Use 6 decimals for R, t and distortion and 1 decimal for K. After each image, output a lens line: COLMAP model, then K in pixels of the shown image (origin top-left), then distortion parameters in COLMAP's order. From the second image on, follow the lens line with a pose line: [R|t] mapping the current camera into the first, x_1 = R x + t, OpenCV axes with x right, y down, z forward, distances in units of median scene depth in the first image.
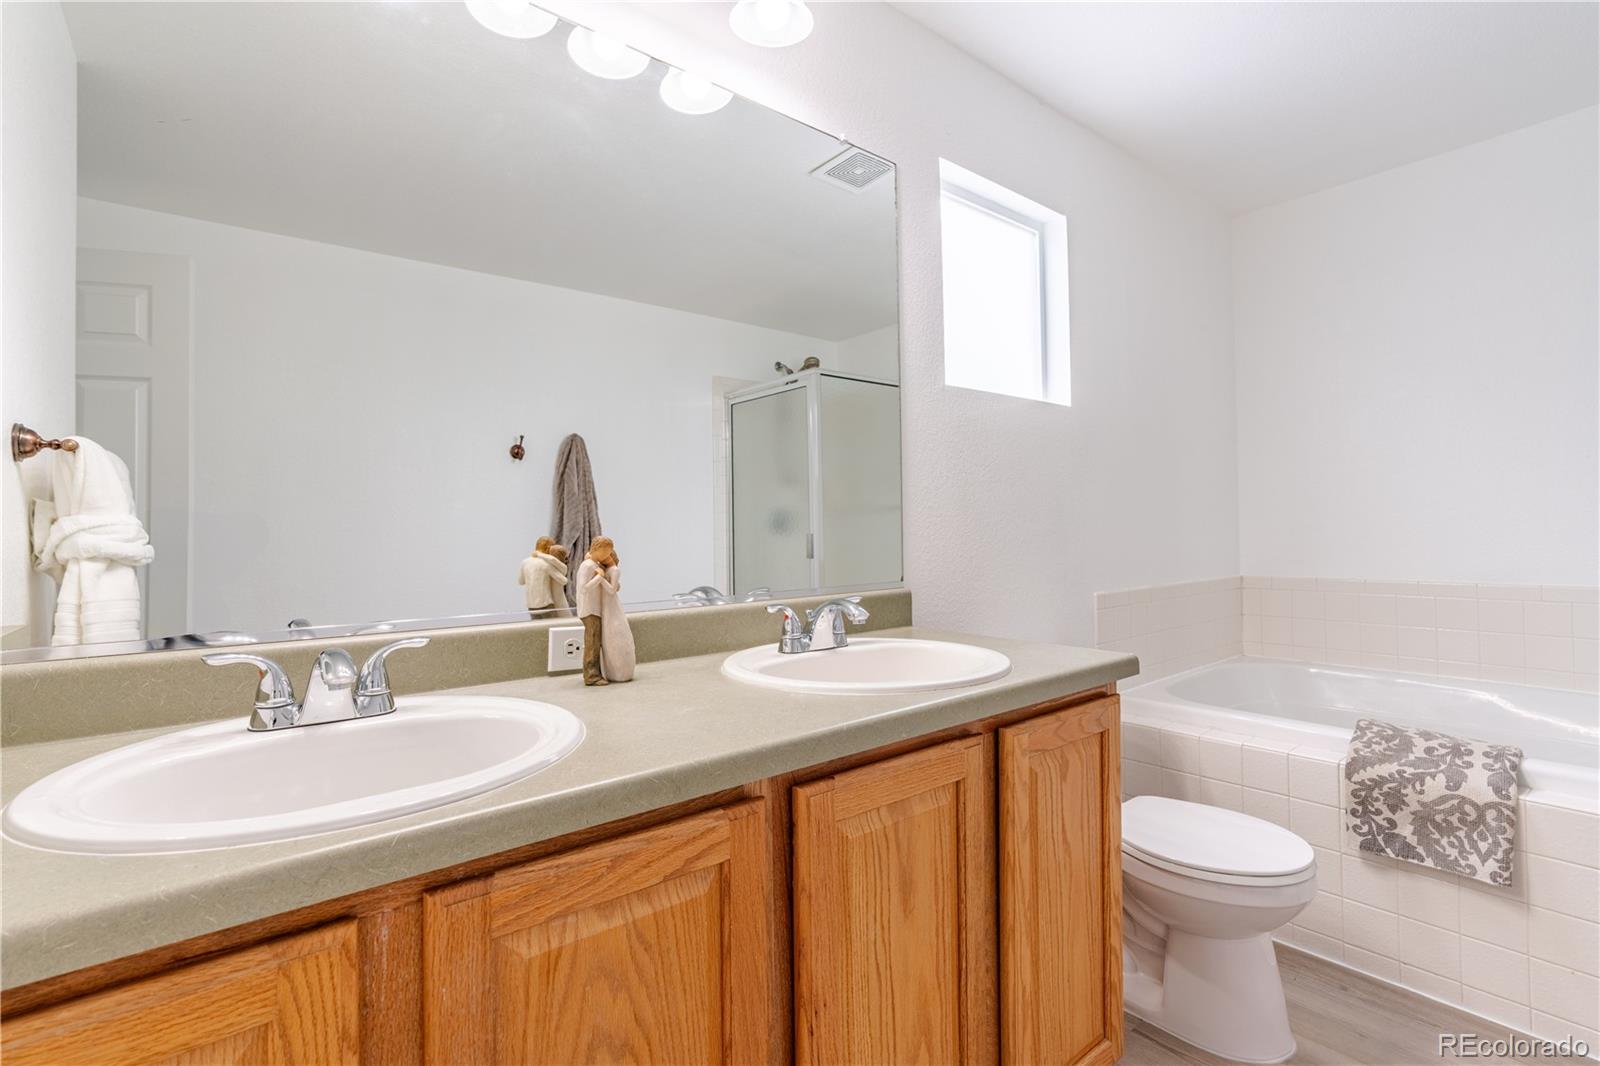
lens RADIAL K [[713.0, 0, 801.1], [0, 713.0, 530.1], [0, 0, 1]] dist [-0.000466, 0.001275]
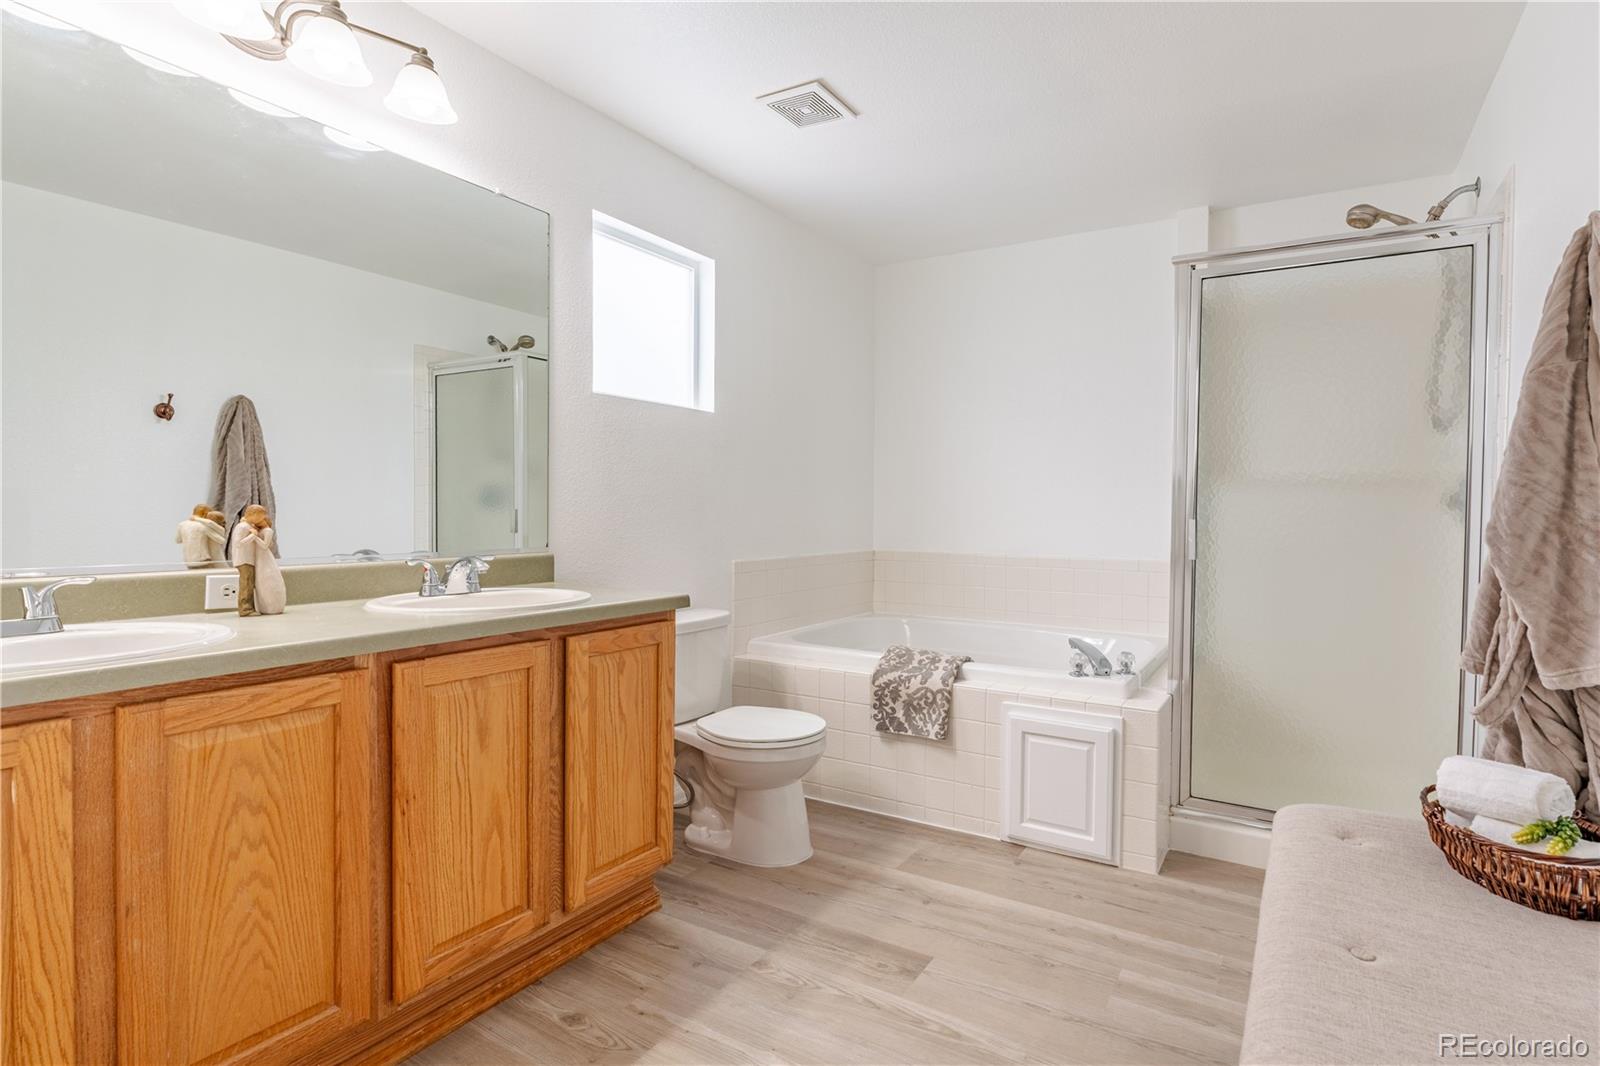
lens RADIAL K [[713.0, 0, 801.1], [0, 713.0, 530.1], [0, 0, 1]] dist [-0.000466, 0.001275]
pose [[0.937497, 0.014805, 0.347678, 0.199394], [-0.024900, 0.999388, 0.024583, -0.001807], [-0.347101, -0.031704, 0.937292, -0.562549]]
